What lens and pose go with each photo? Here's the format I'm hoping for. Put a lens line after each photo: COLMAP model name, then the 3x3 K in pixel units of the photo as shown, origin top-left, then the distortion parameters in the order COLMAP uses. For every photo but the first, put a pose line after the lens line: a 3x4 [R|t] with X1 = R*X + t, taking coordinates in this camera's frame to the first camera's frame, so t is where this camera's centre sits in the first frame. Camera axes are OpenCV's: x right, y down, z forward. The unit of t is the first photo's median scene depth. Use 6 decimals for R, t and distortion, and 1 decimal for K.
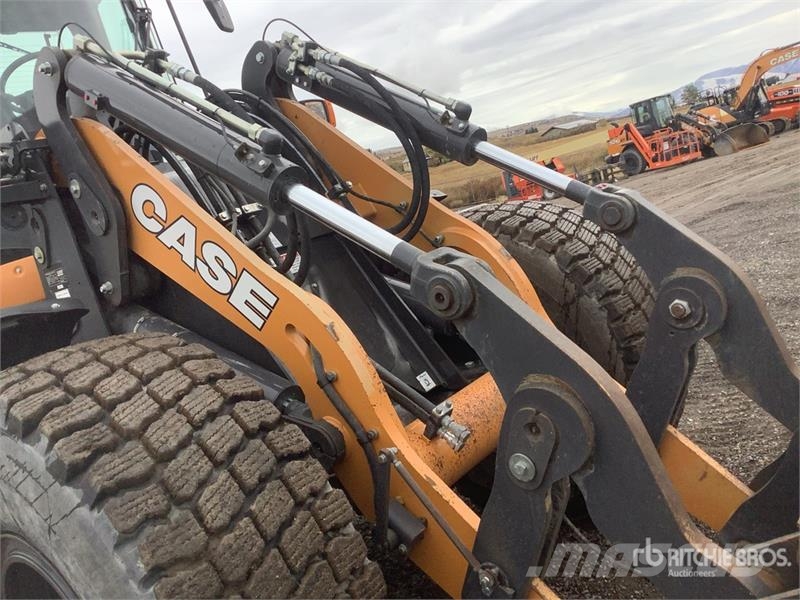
lens RADIAL K [[694.7, 0, 398.8], [0, 694.7, 314.9], [0, 0, 1]] dist [0.093270, -0.118957]
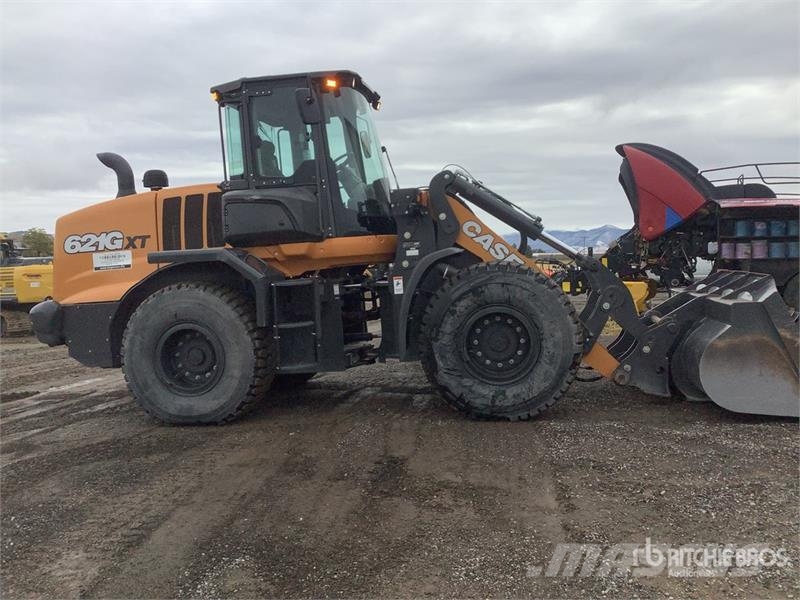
lens RADIAL K [[760.7, 0, 400.0], [0, 760.7, 300.0], [0, 0, 1]] dist [0.004781, -0.001997]
pose [[0.835882, 0.195291, 0.512994, -2.318753], [-0.085209, 0.969406, -0.230200, 0.959961], [-0.542255, 0.148709, 0.826949, -1.547500]]
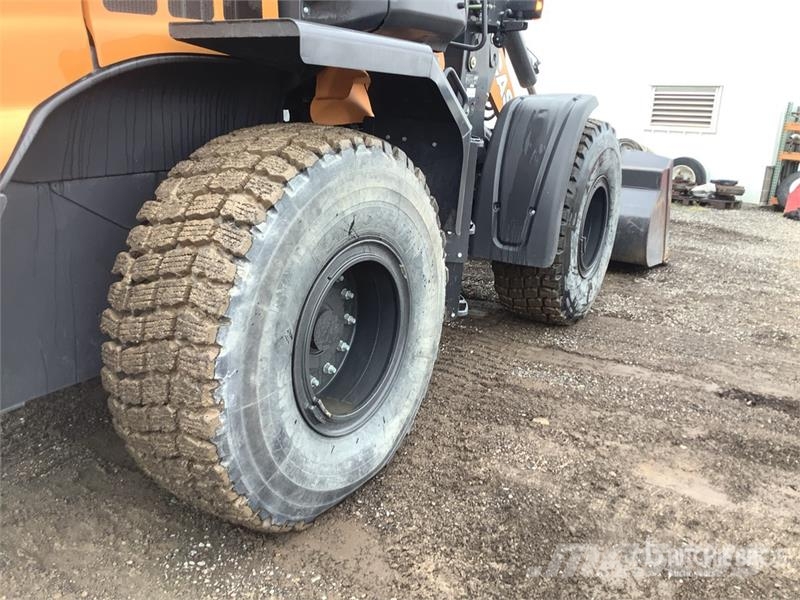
lens RADIAL K [[726.3, 0, 403.9], [0, 726.3, 290.6], [0, 0, 1]] dist [0.081470, 0.001070]
pose [[-0.191944, 0.007149, 0.981380, -2.533952], [0.165463, 0.985895, 0.025180, 0.430328], [-0.967357, 0.167215, -0.190419, 1.867644]]
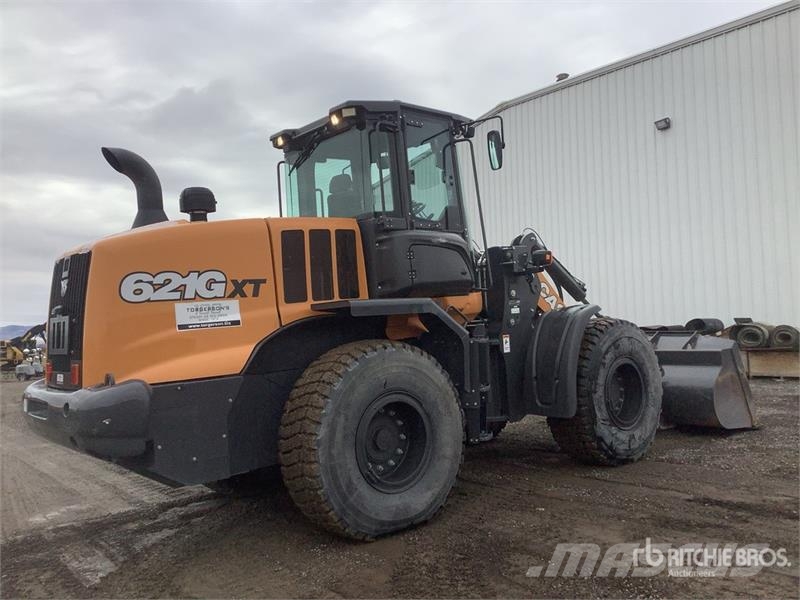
lens RADIAL K [[726.3, 0, 403.9], [0, 726.3, 290.6], [0, 0, 1]] dist [0.081470, 0.001070]
pose [[0.150803, 0.288918, 0.945402, -3.760899], [0.177451, 0.932894, -0.313401, 0.818641], [-0.972507, 0.215024, 0.089414, 1.379615]]
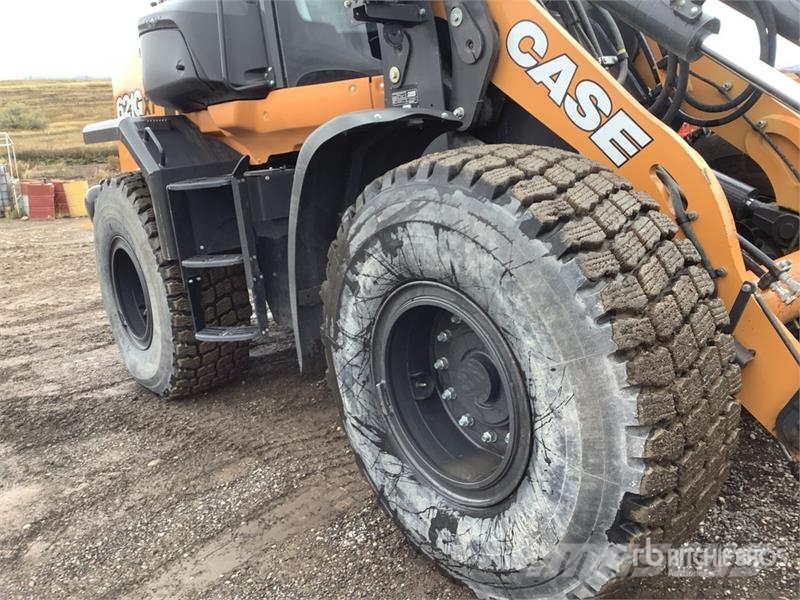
lens RADIAL K [[722.1, 0, 411.1], [0, 722.1, 299.6], [0, 0, 1]] dist [0.074748, -0.008929]
pose [[0.971885, 0.207221, -0.111803, -0.333515], [-0.195502, 0.974816, 0.107299, 0.161347], [0.131222, -0.082424, 0.987921, -0.208795]]
